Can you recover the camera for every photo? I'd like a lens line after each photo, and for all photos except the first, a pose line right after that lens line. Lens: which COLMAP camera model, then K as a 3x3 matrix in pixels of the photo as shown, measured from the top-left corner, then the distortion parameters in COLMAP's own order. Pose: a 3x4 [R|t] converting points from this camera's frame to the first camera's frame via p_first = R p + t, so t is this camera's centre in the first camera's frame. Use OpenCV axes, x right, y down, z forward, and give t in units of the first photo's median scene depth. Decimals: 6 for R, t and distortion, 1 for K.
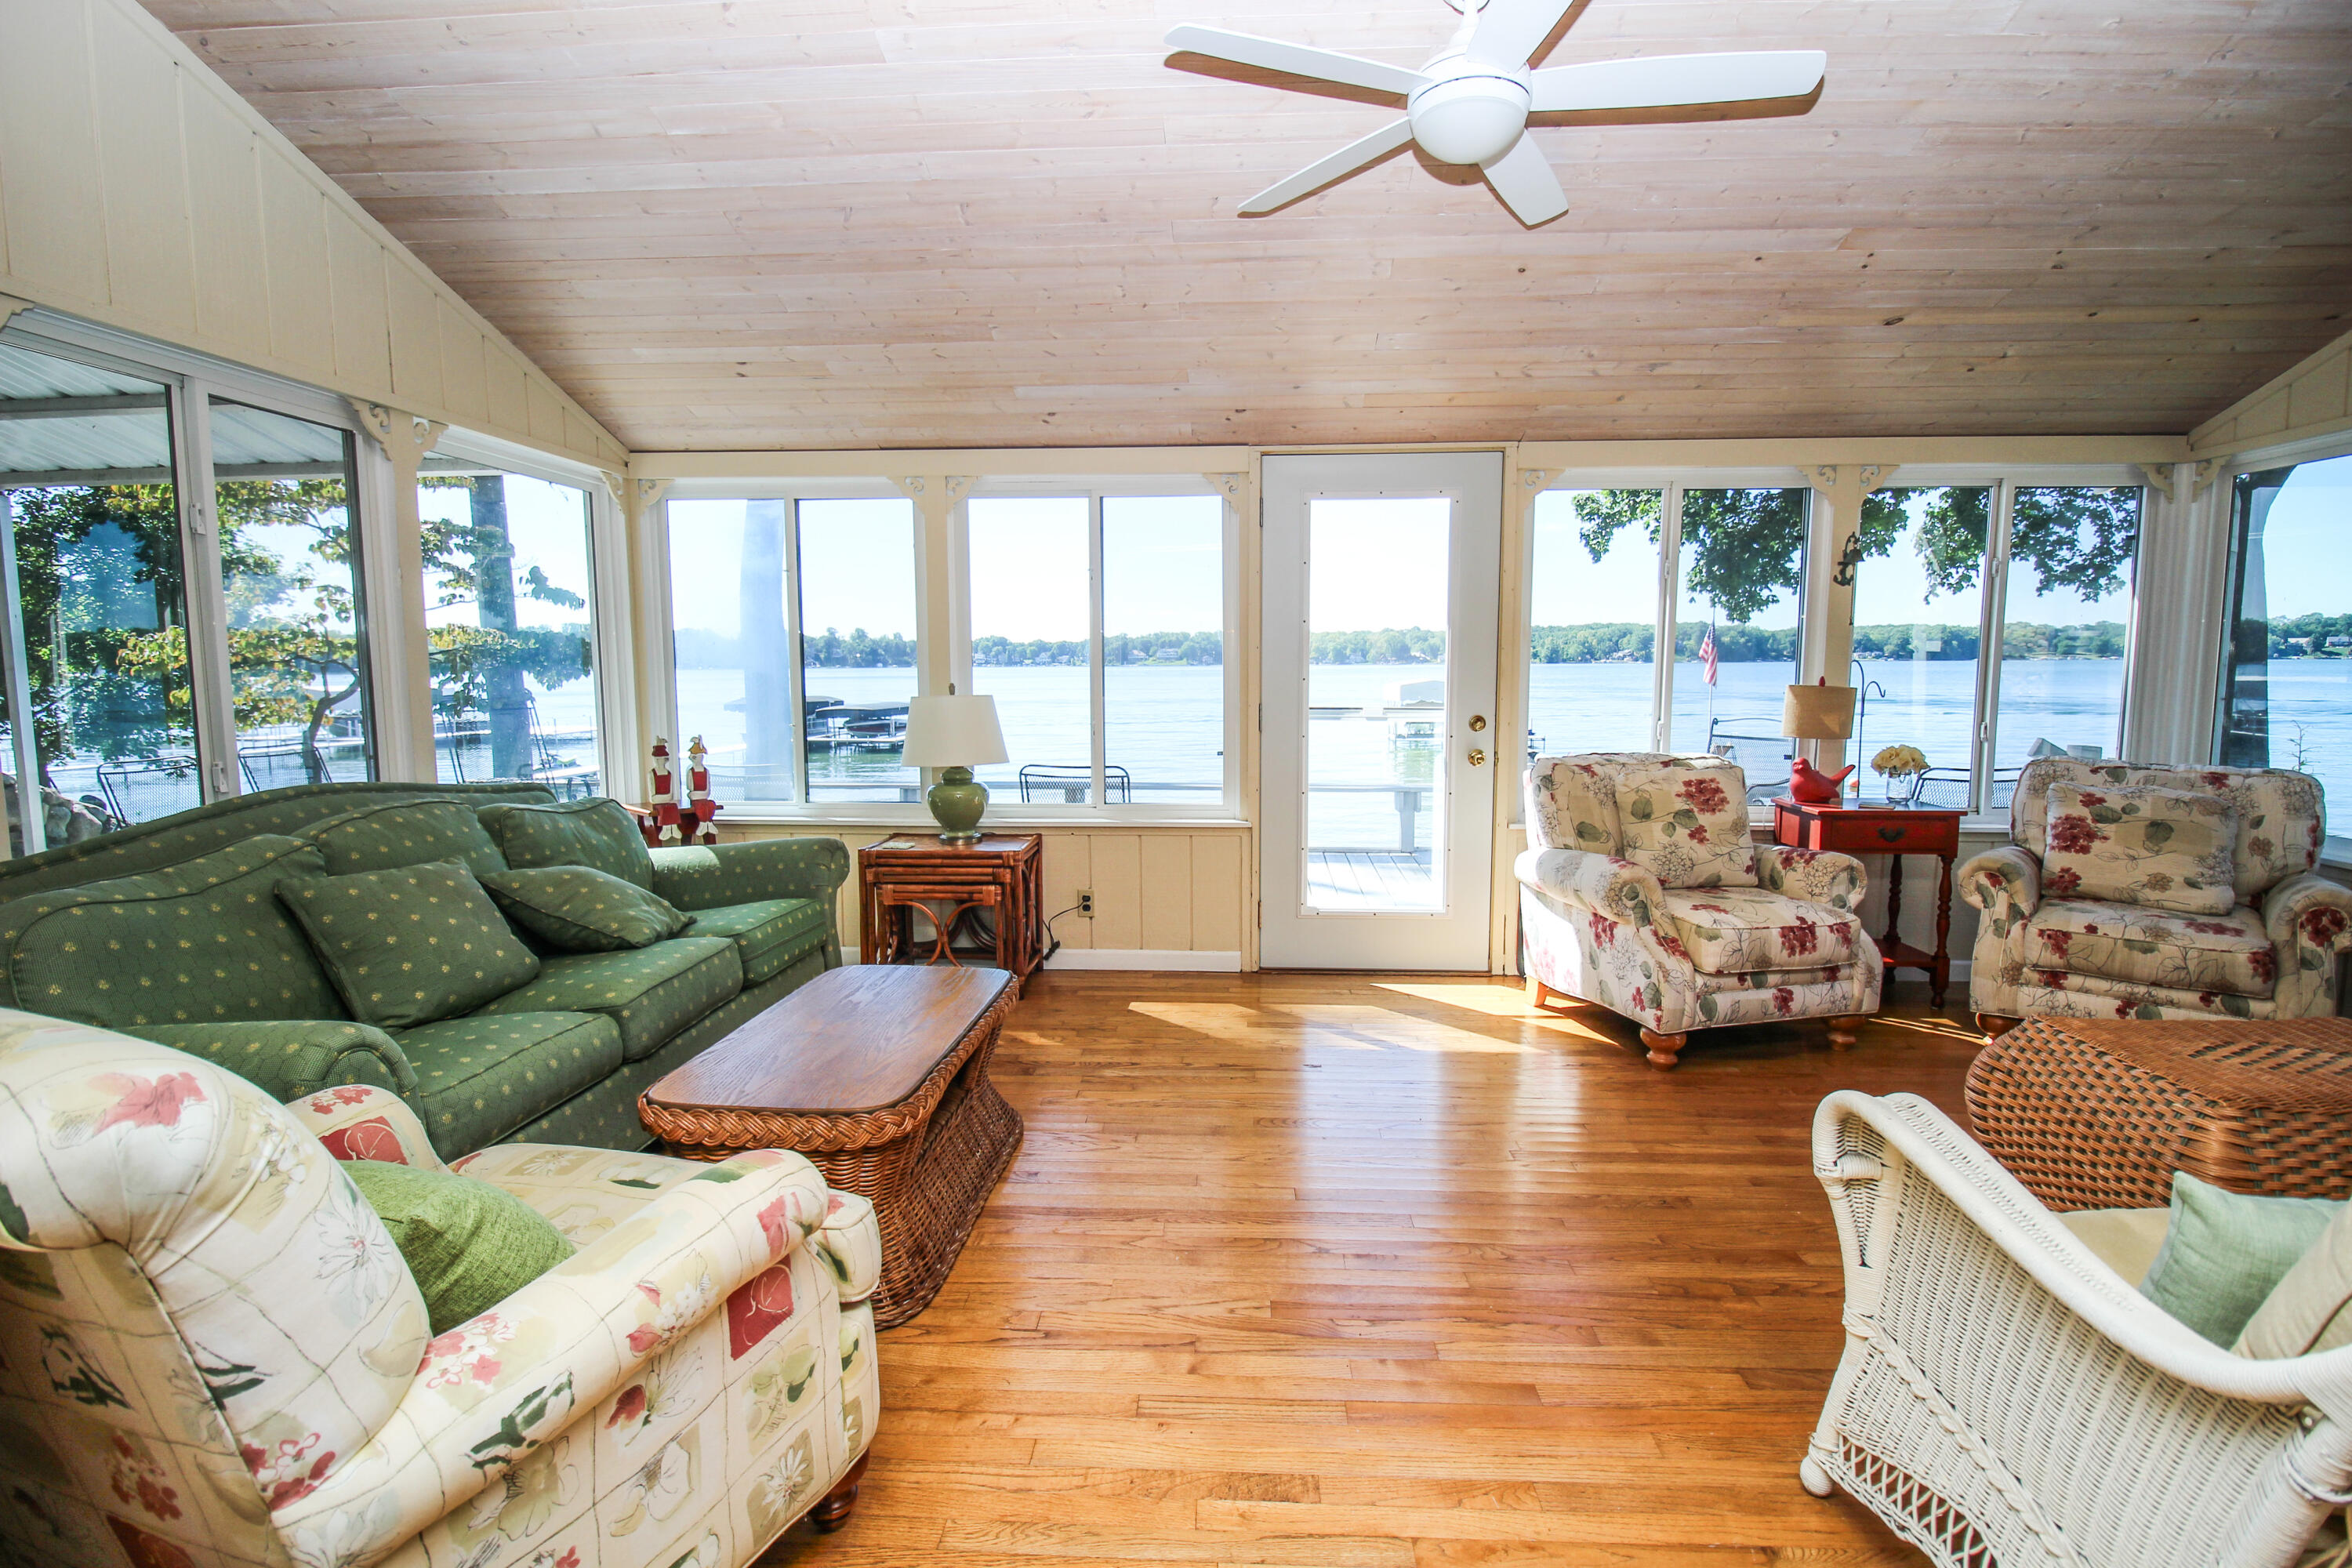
lens RADIAL K [[1097.6, 0, 1170.0], [0, 1097.6, 775.7], [0, 0, 1]] dist [-0.004657, -0.010966]
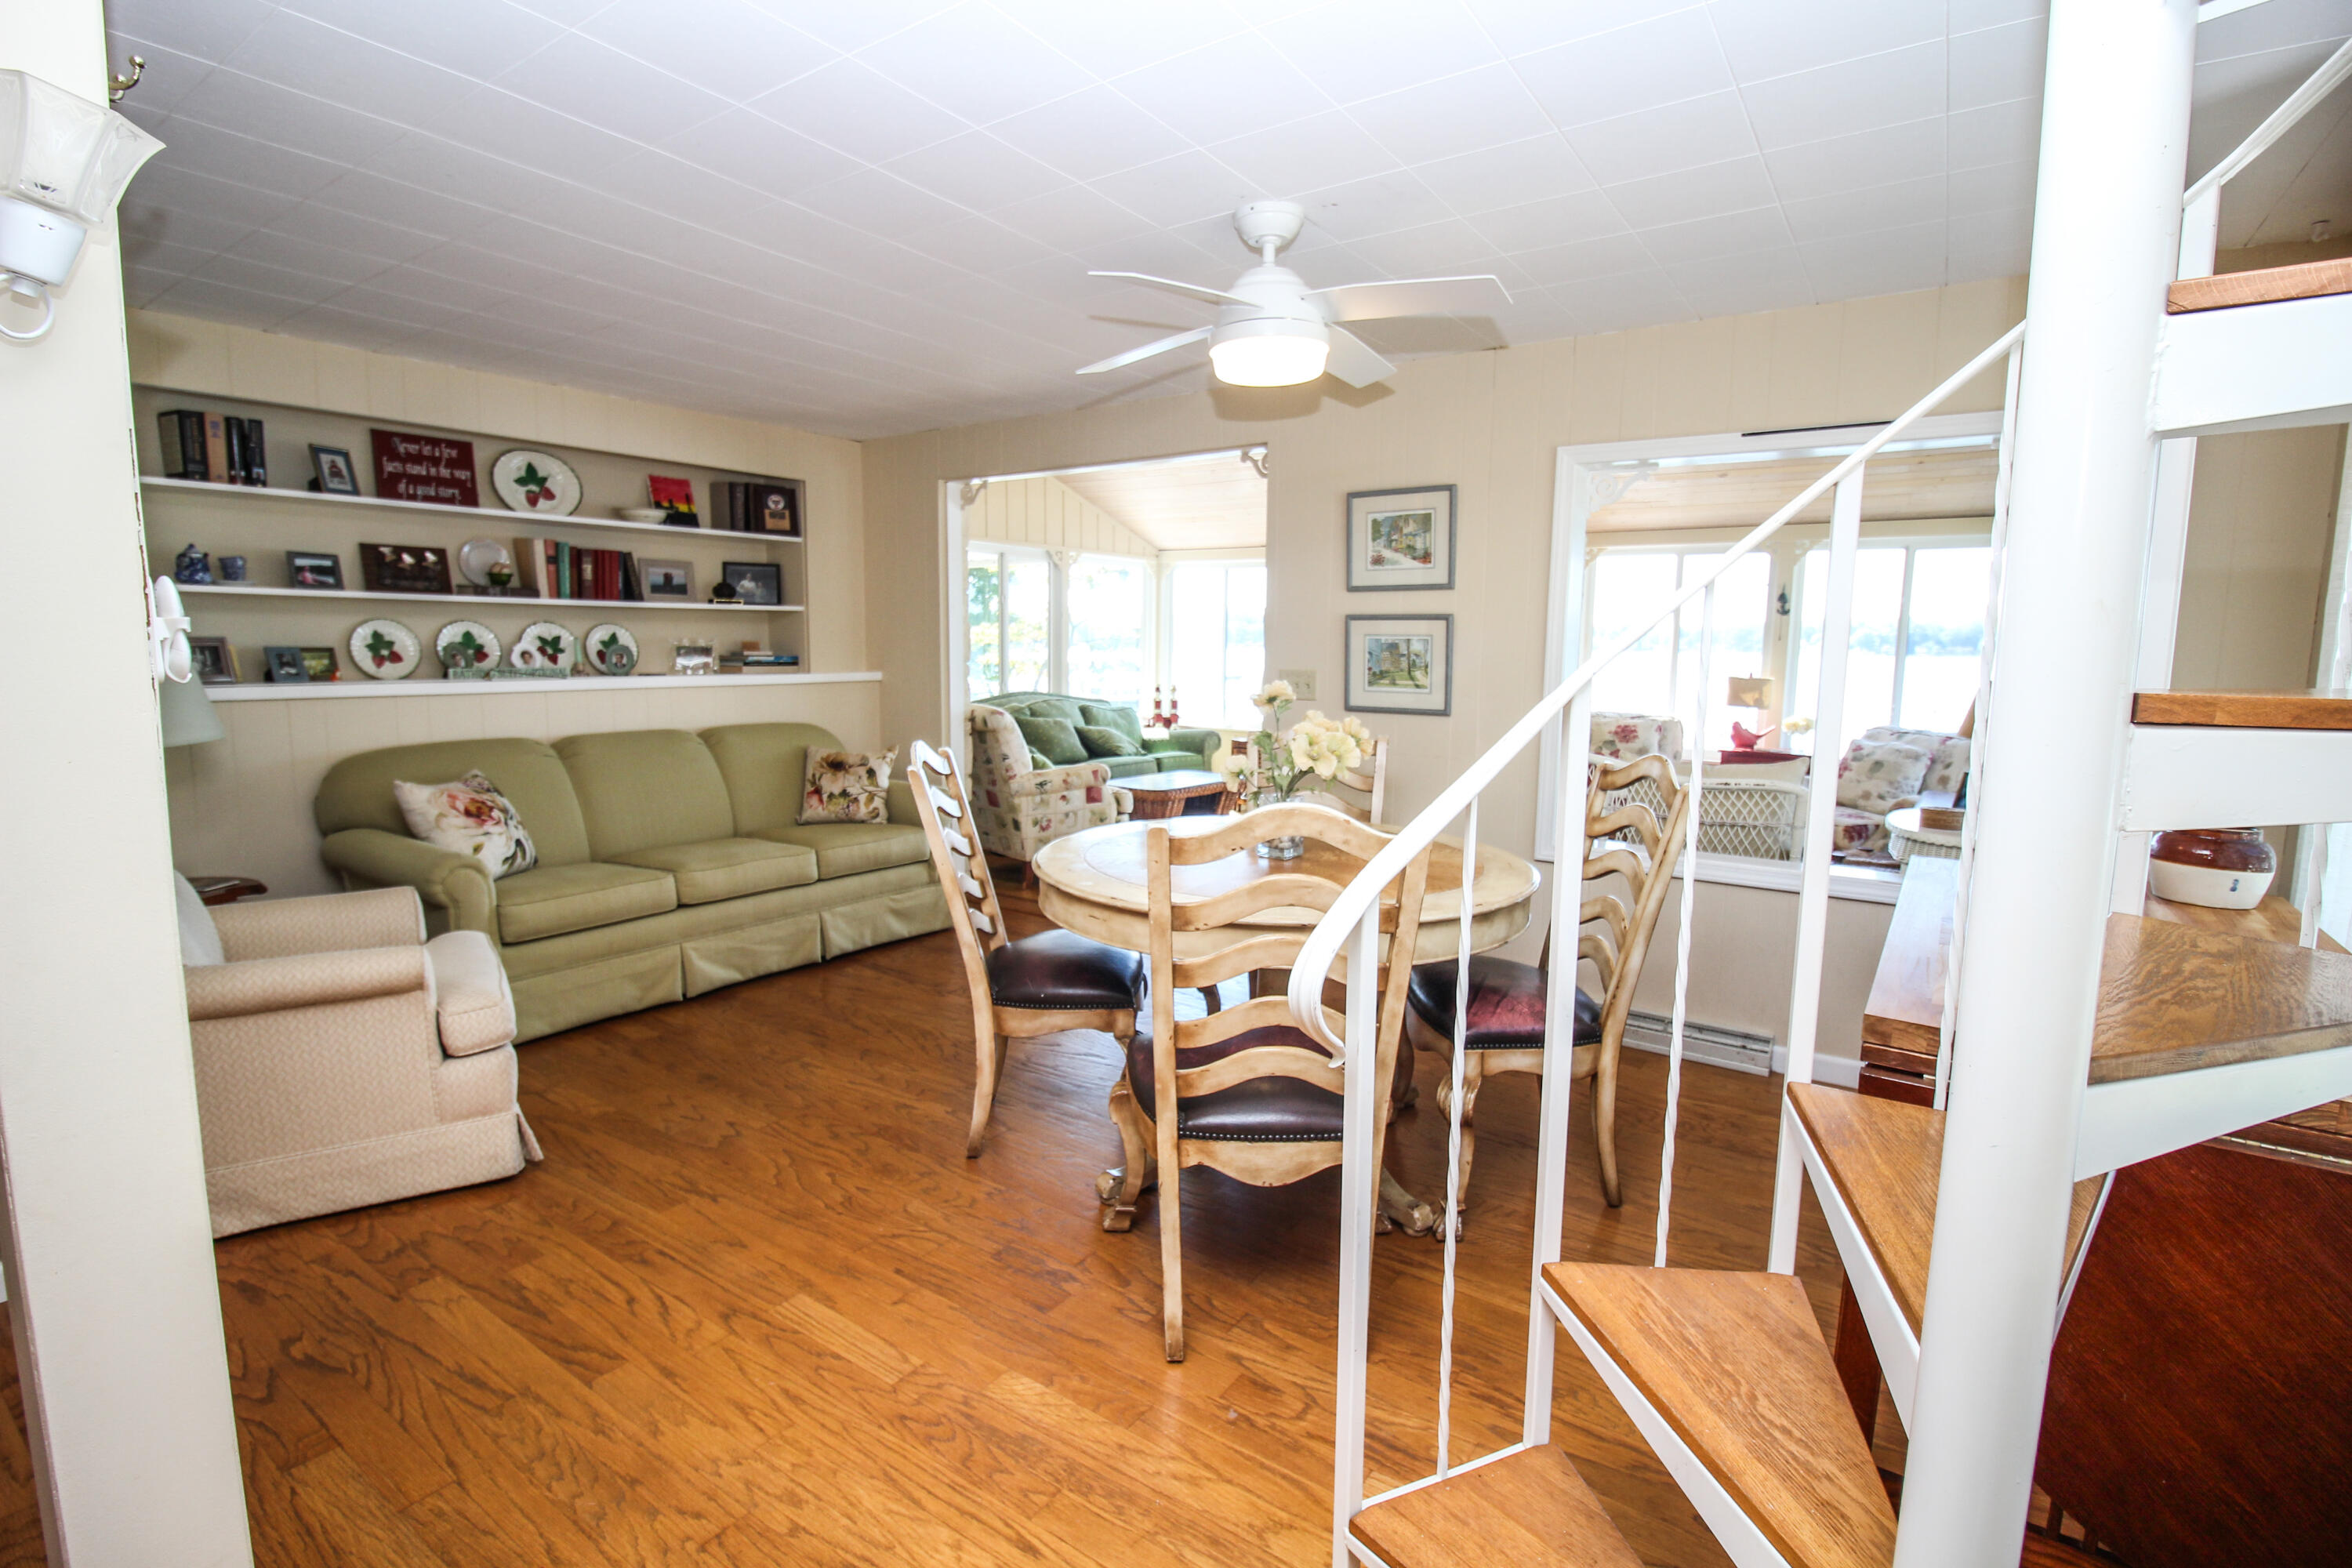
lens RADIAL K [[1097.6, 0, 1165.8], [0, 1097.6, 783.2], [0, 0, 1]] dist [-0.004657, -0.010966]
pose [[0.848174, 0.083780, -0.523051, 0.680432], [-0.072183, 0.996483, 0.042561, 0.066896], [0.524777, 0.001657, 0.851238, -0.820163]]
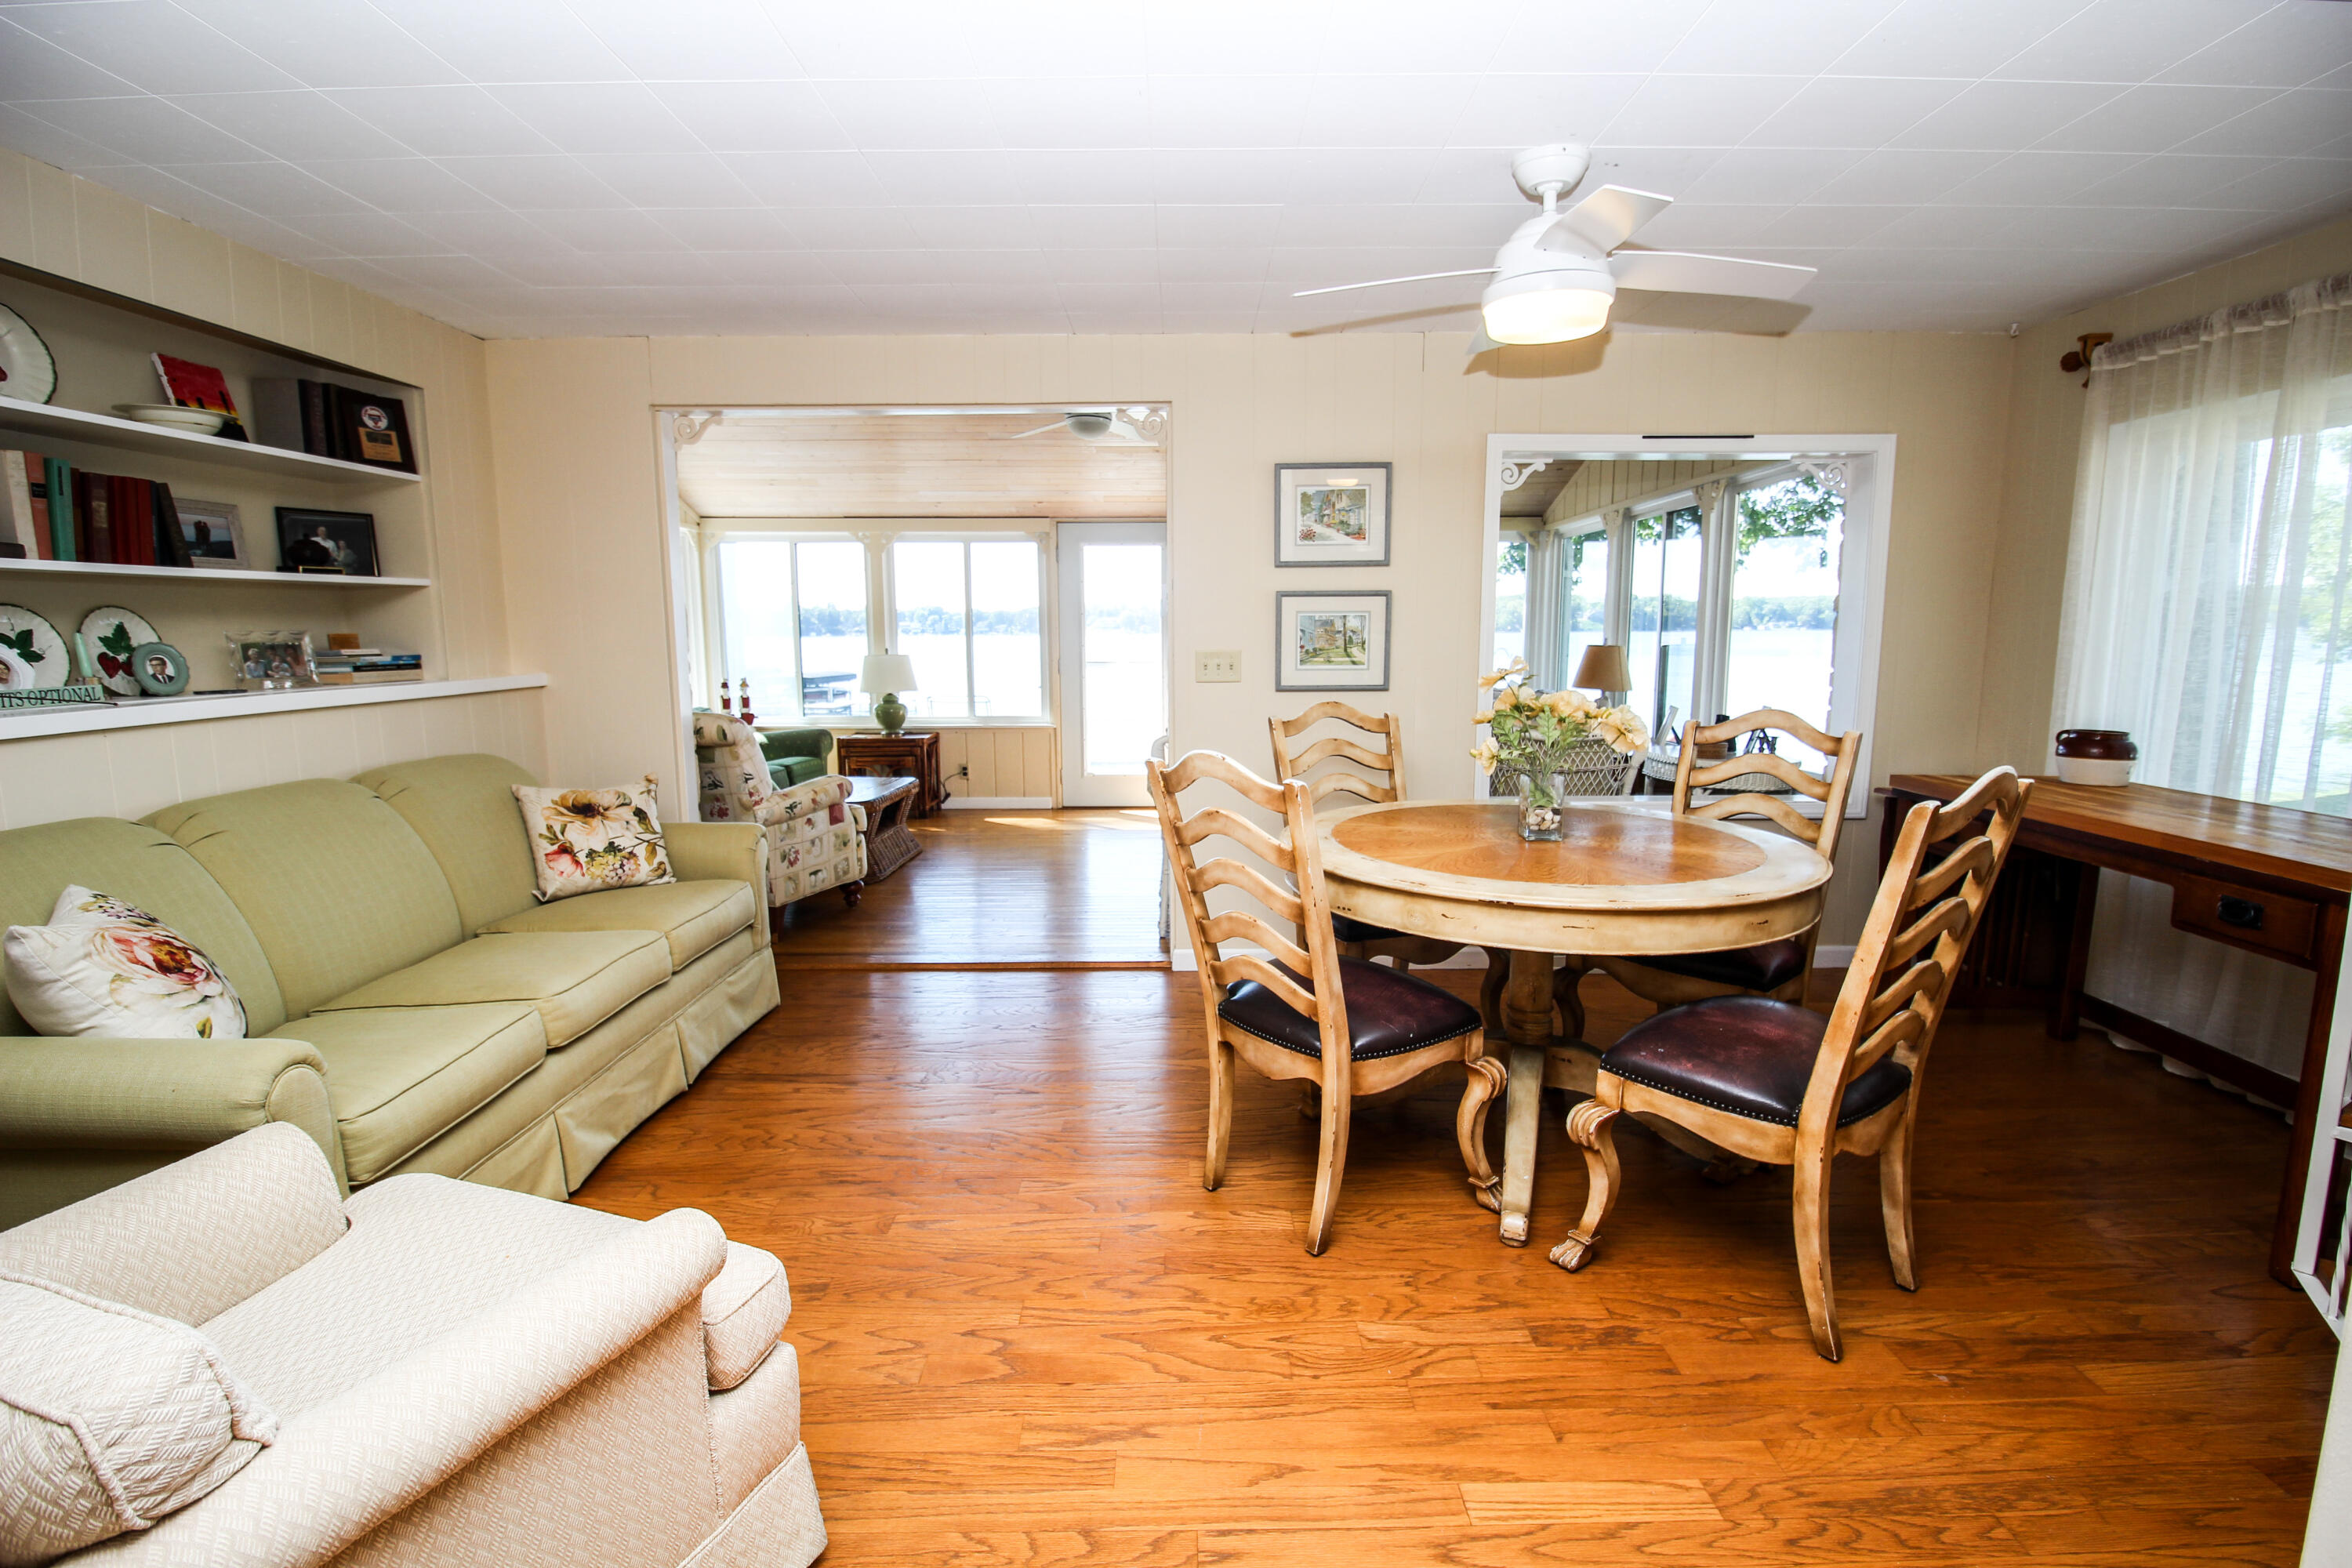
lens RADIAL K [[1097.6, 0, 1178.1], [0, 1097.6, 797.6], [0, 0, 1]] dist [-0.004657, -0.010966]
pose [[0.998145, -0.008177, 0.060322, 0.168946], [0.005305, 0.998851, 0.047633, 0.077802], [-0.060642, -0.047224, 0.997042, -0.840158]]
